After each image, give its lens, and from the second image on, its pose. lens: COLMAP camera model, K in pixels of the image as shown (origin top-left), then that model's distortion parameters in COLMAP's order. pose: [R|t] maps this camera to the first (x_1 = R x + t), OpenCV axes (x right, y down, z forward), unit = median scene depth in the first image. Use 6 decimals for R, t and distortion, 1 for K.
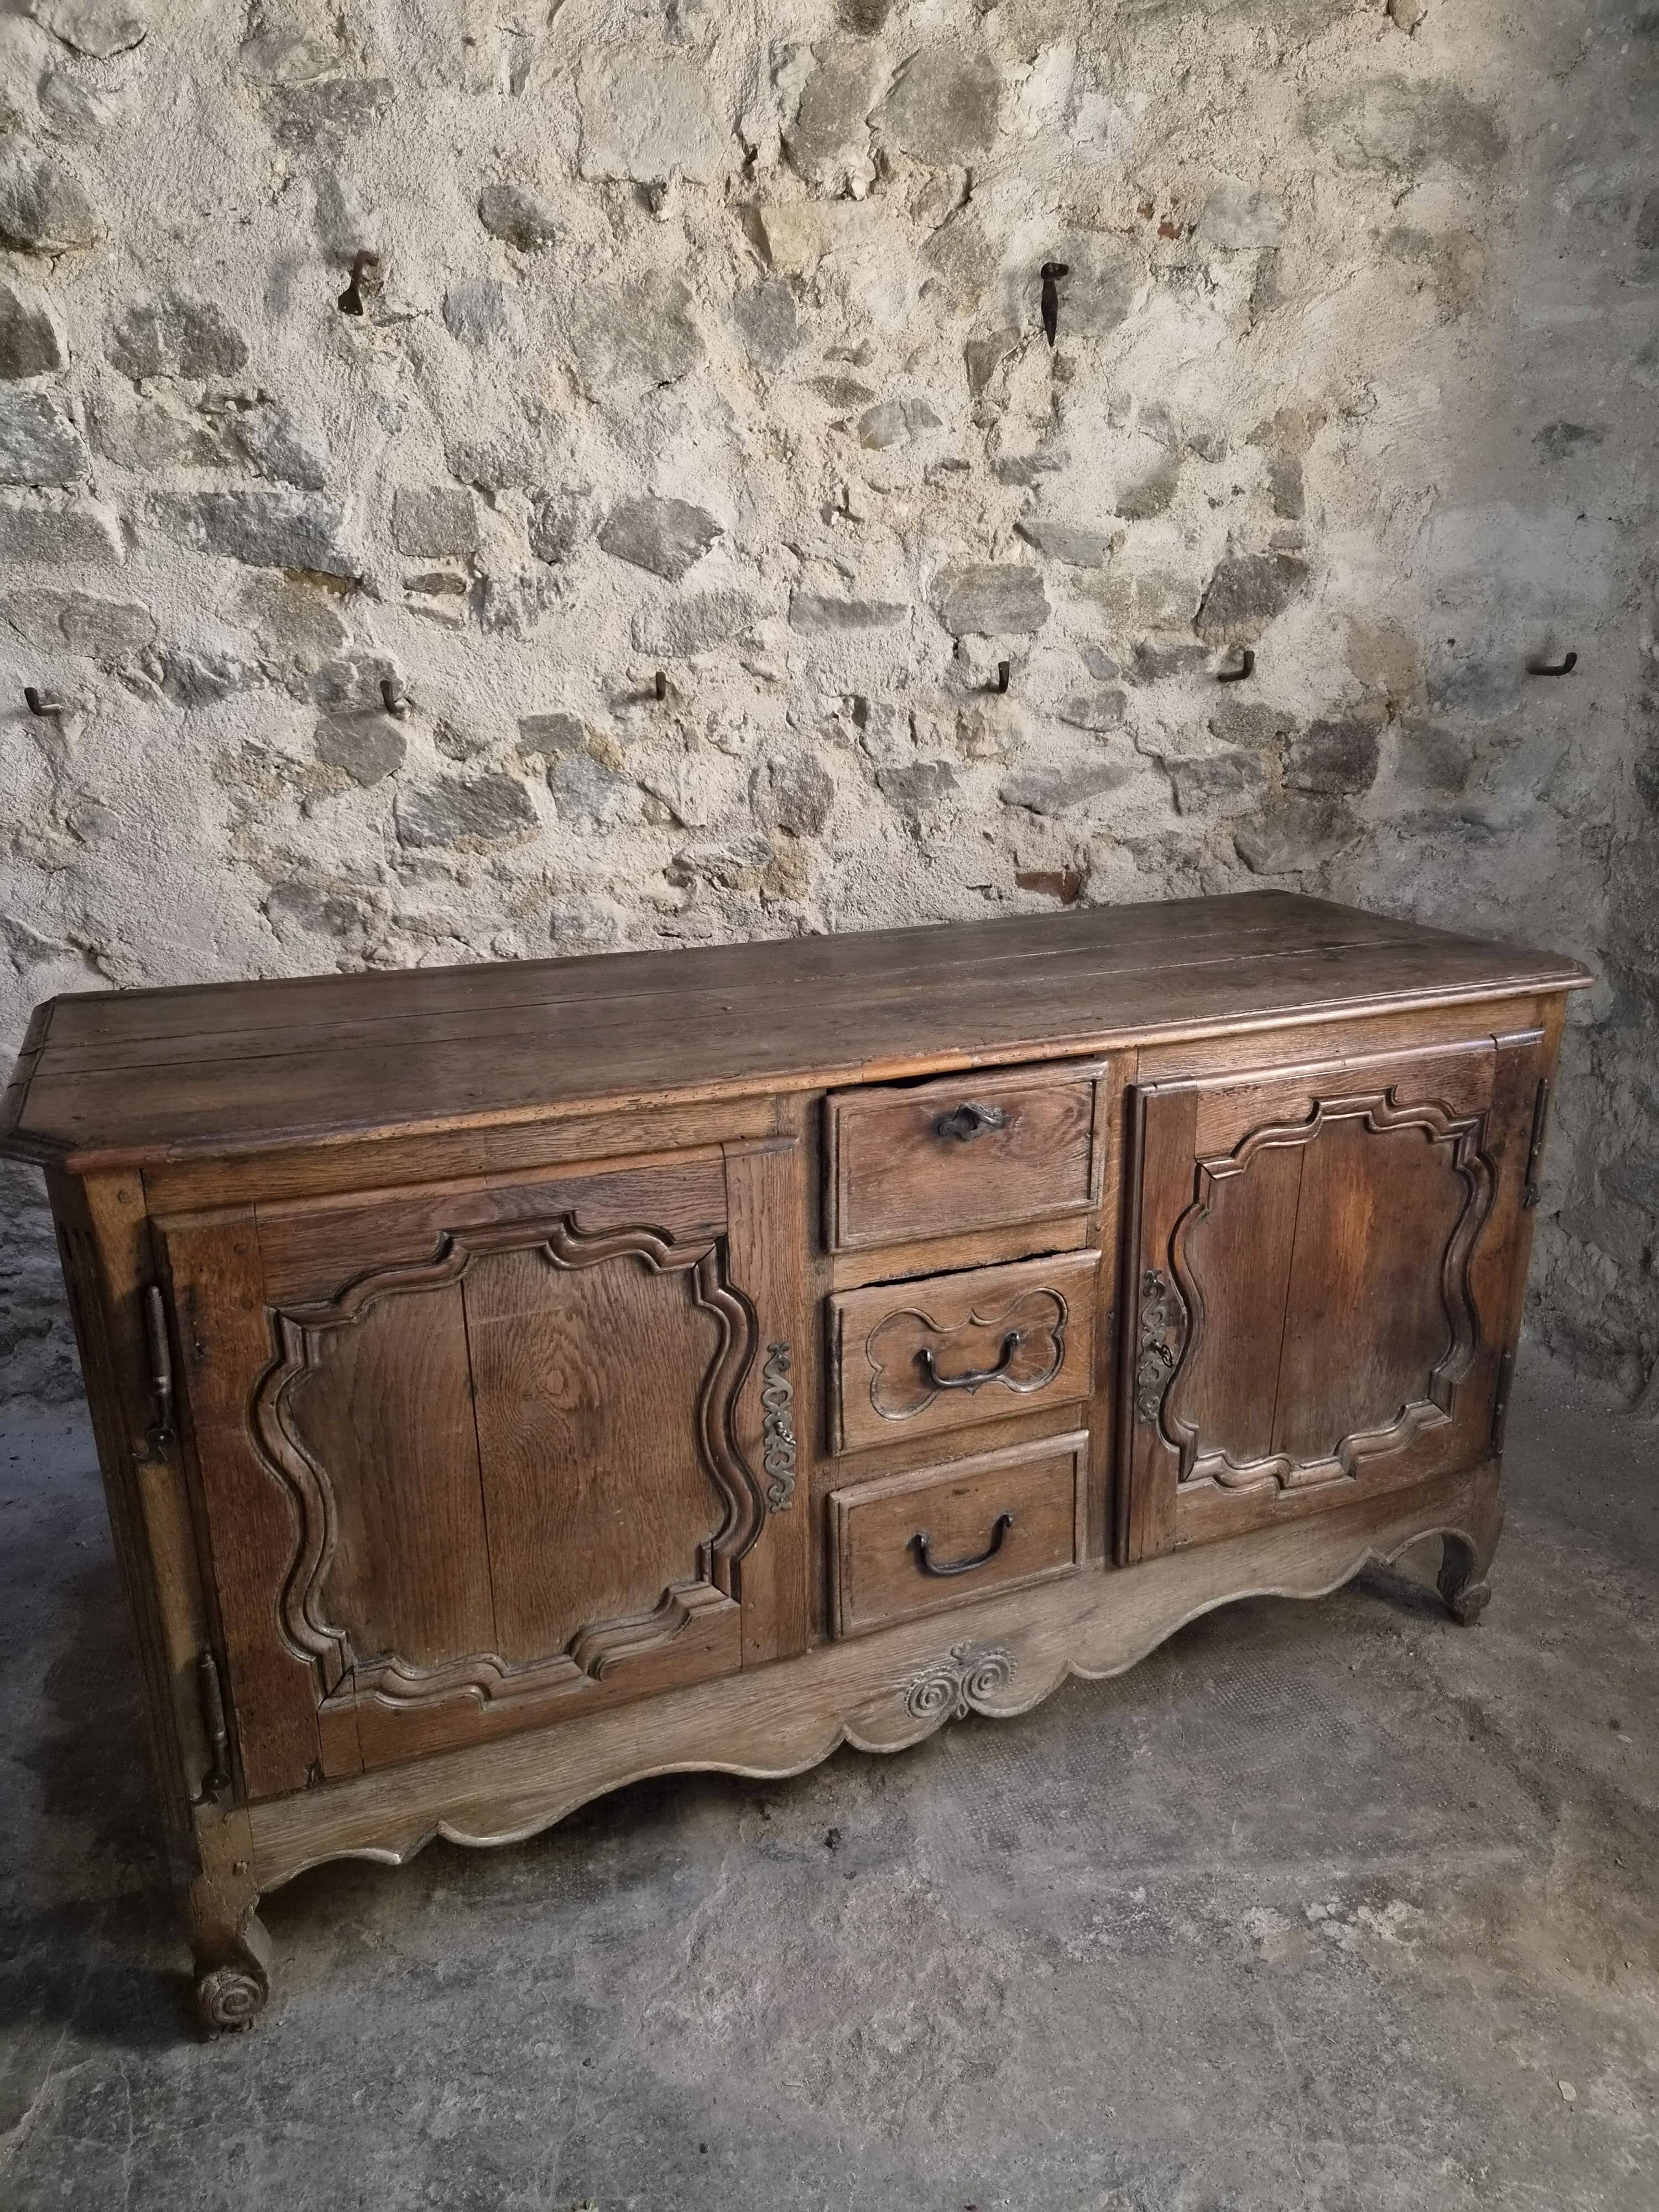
lens RADIAL K [[1494.2, 0, 828.7], [0, 1494.2, 1101.3], [0, 0, 1]] dist [0.062392, -0.050724]
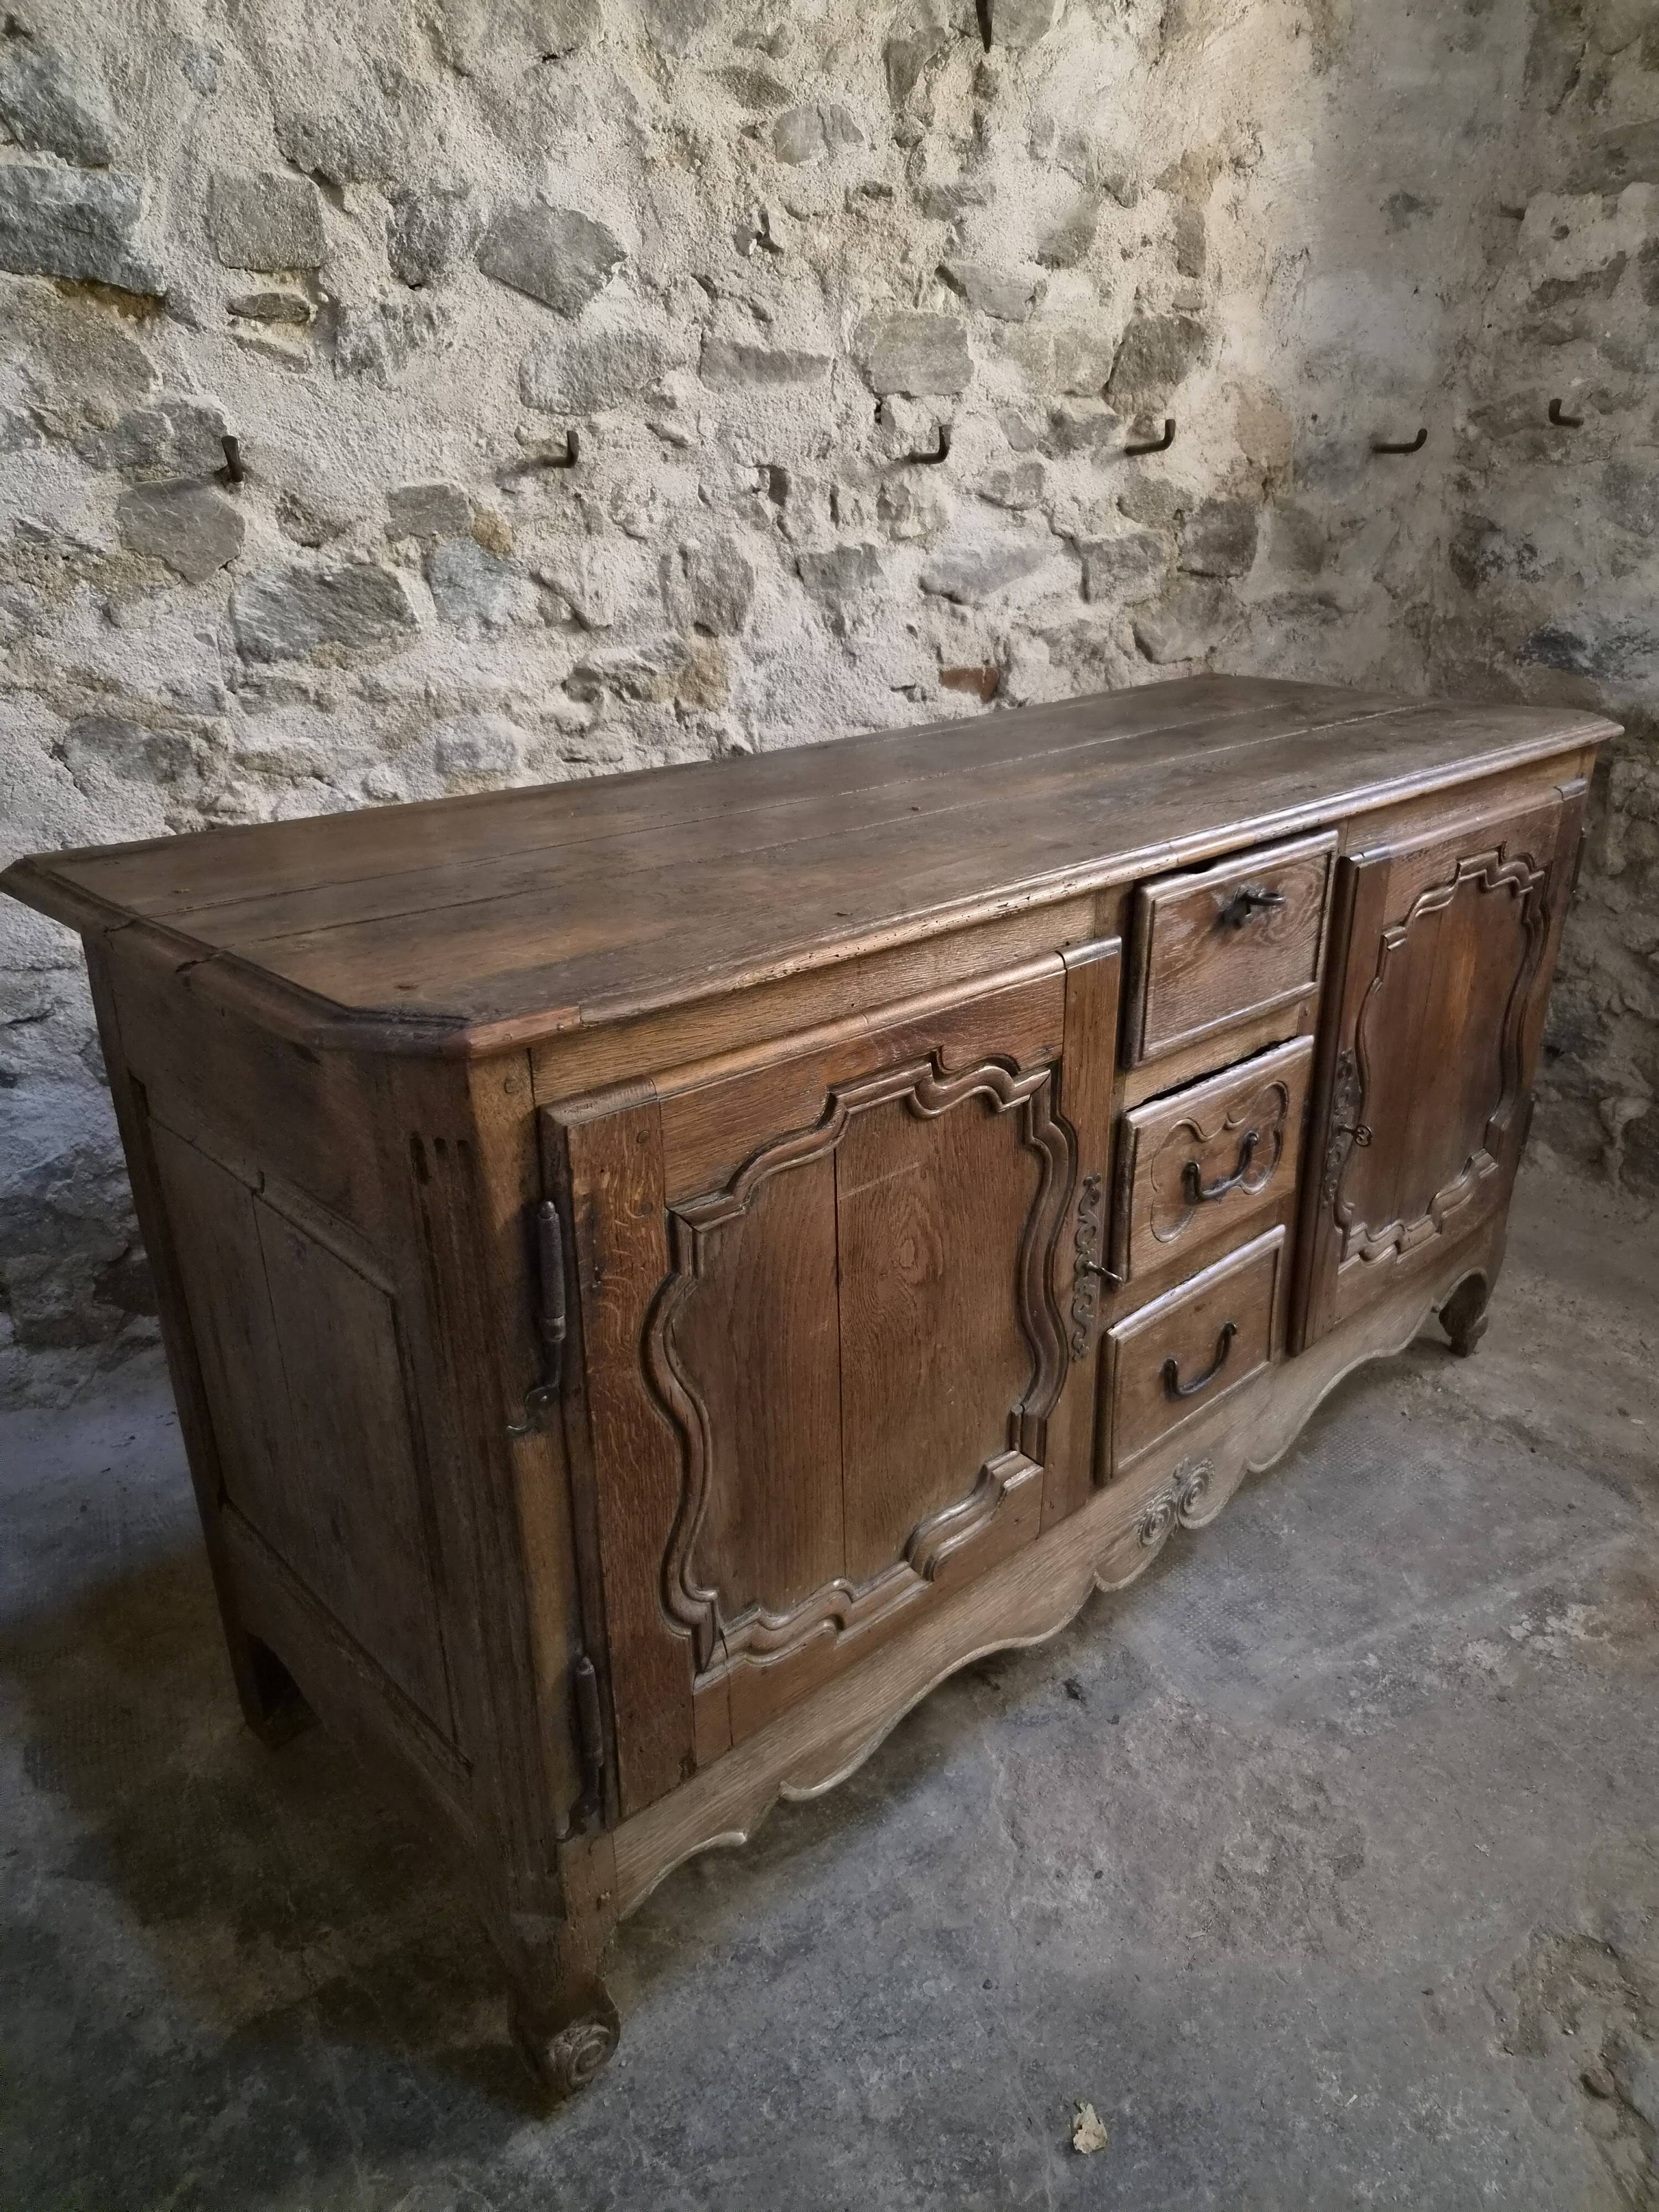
lens RADIAL K [[1501.1, 0, 834.0], [0, 1501.1, 1105.4], [0, 0, 1]] dist [0.061186, -0.050582]
pose [[0.934501, -0.133767, 0.329870, -0.299098], [0.102691, 0.988615, 0.109979, 0.004364], [-0.340825, -0.068901, 0.937598, 0.138718]]
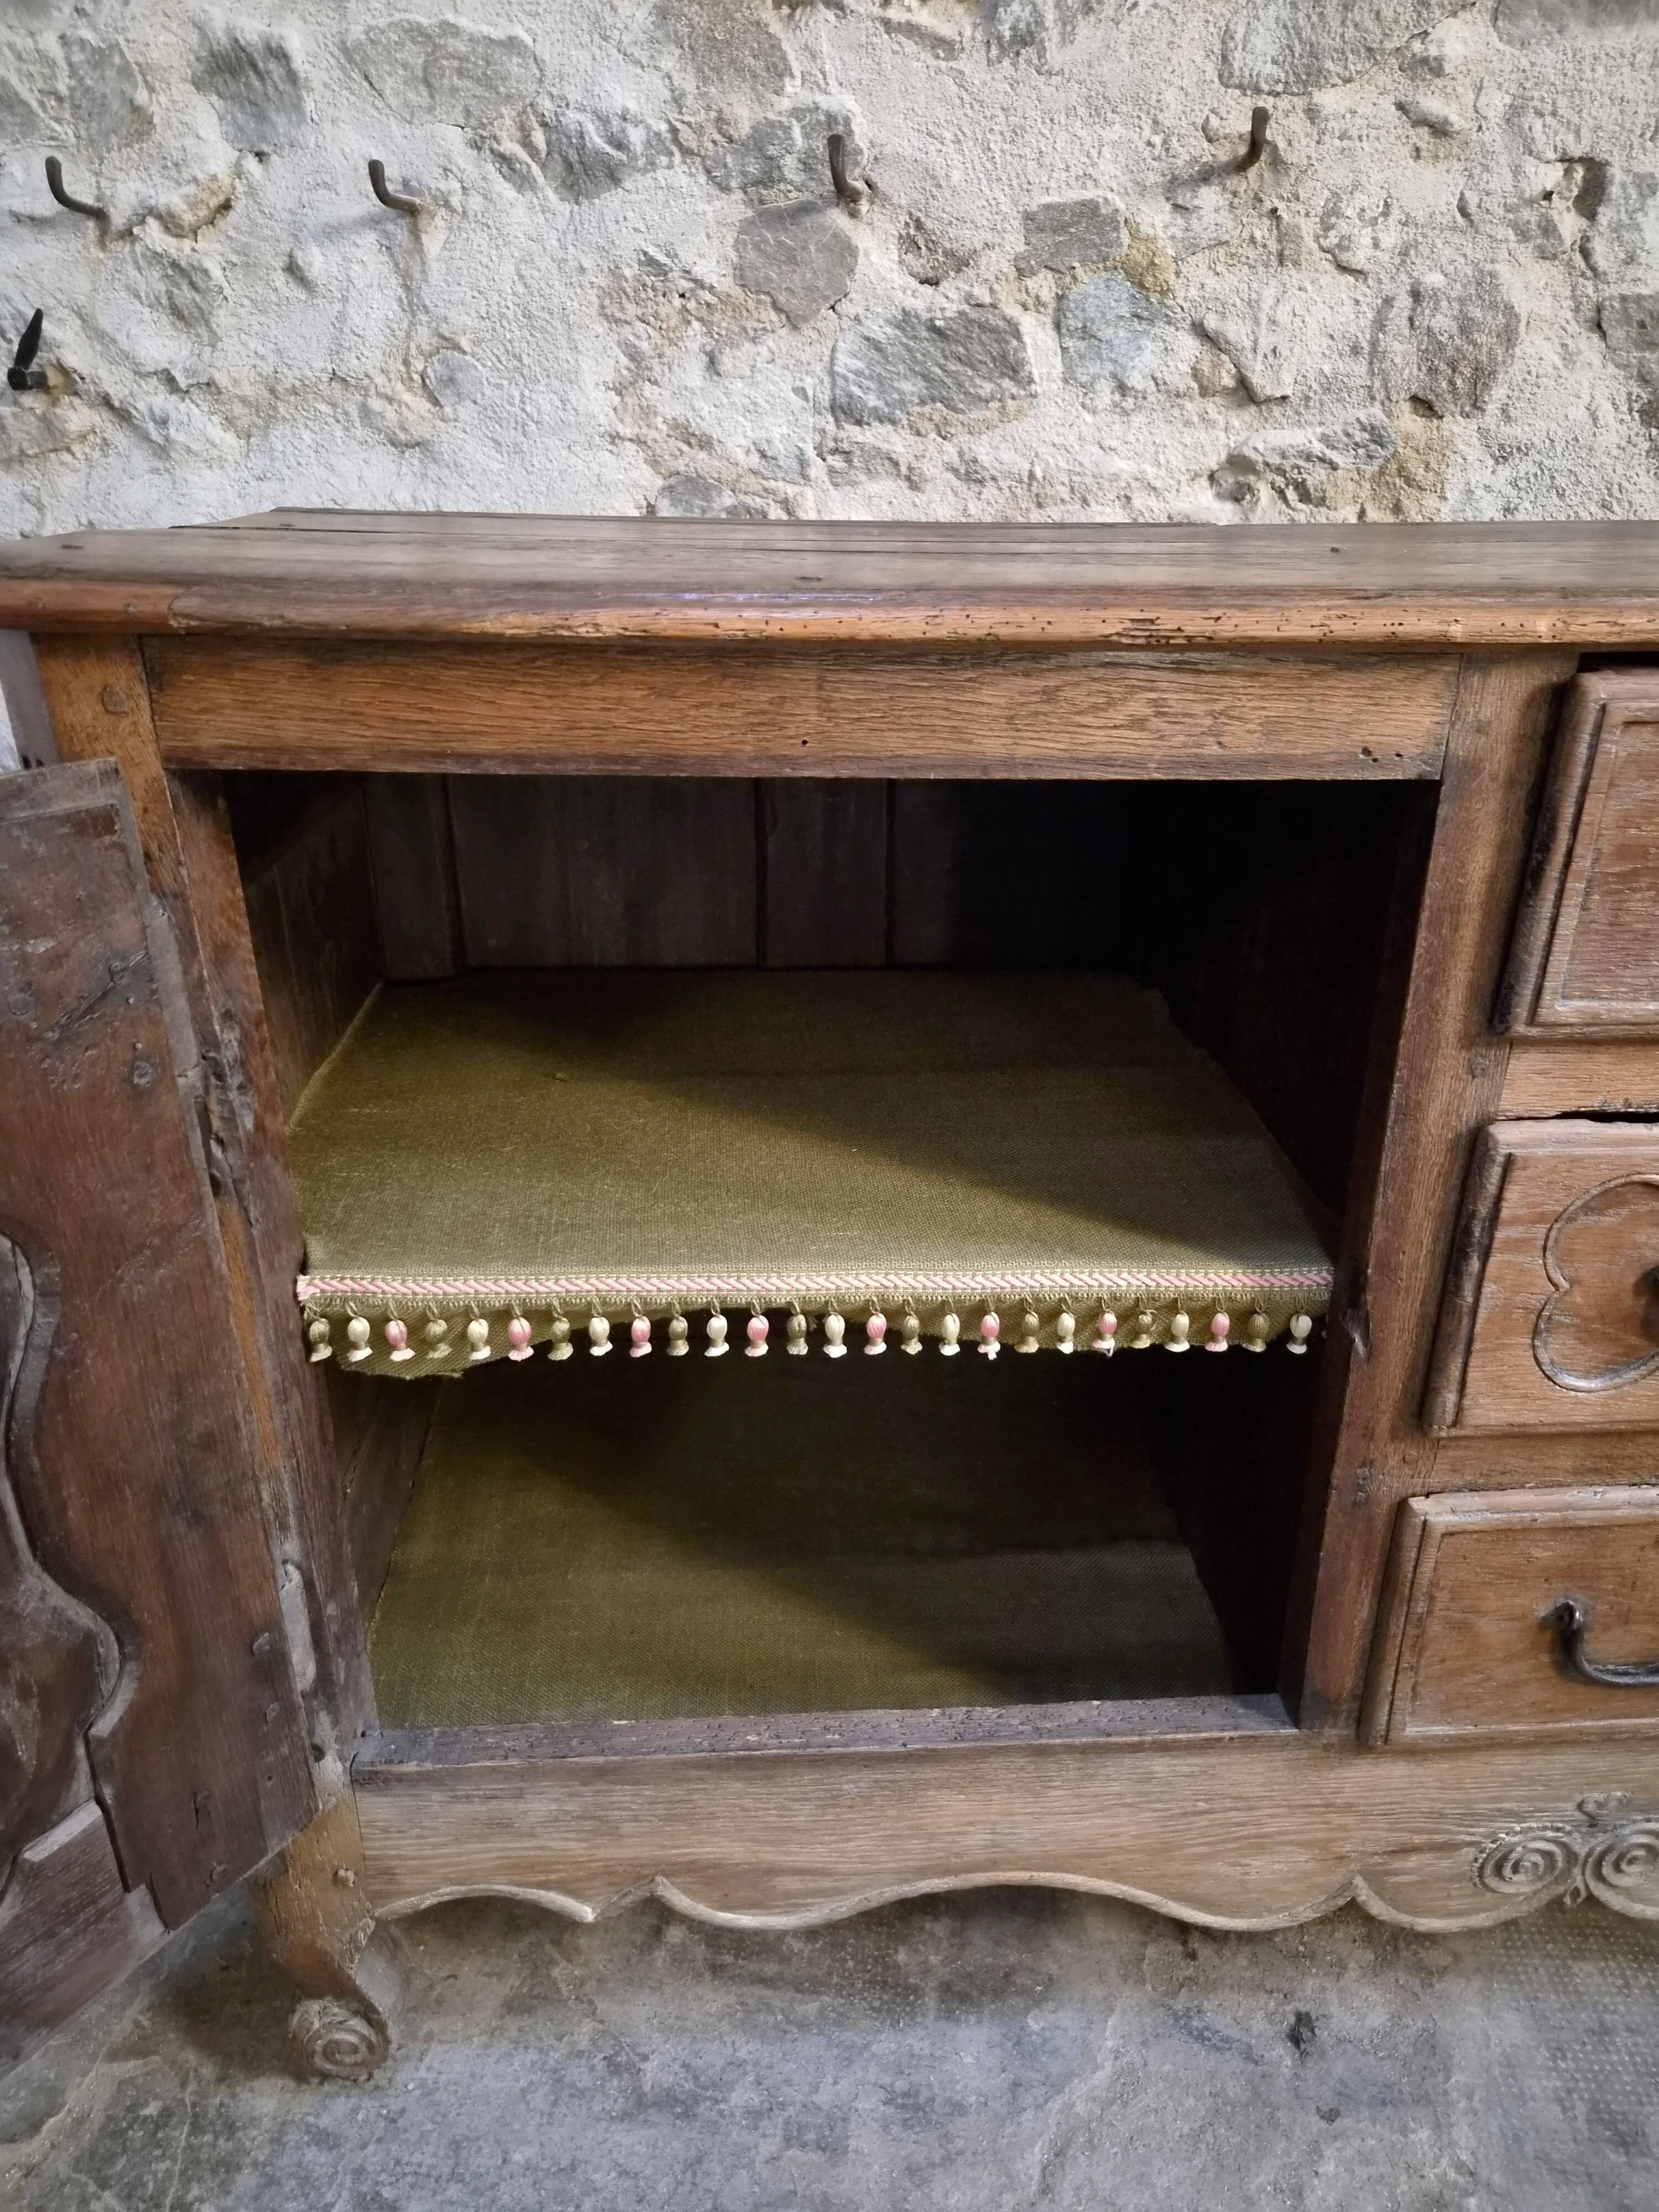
lens RADIAL K [[1494.2, 0, 832.8], [0, 1494.2, 1126.3], [0, 0, 1]] dist [0.062392, -0.050724]
pose [[0.947843, 0.146084, -0.283291, -0.040322], [-0.109721, 0.984009, 0.140316, 0.056001], [0.299259, -0.101914, 0.948714, 0.309280]]
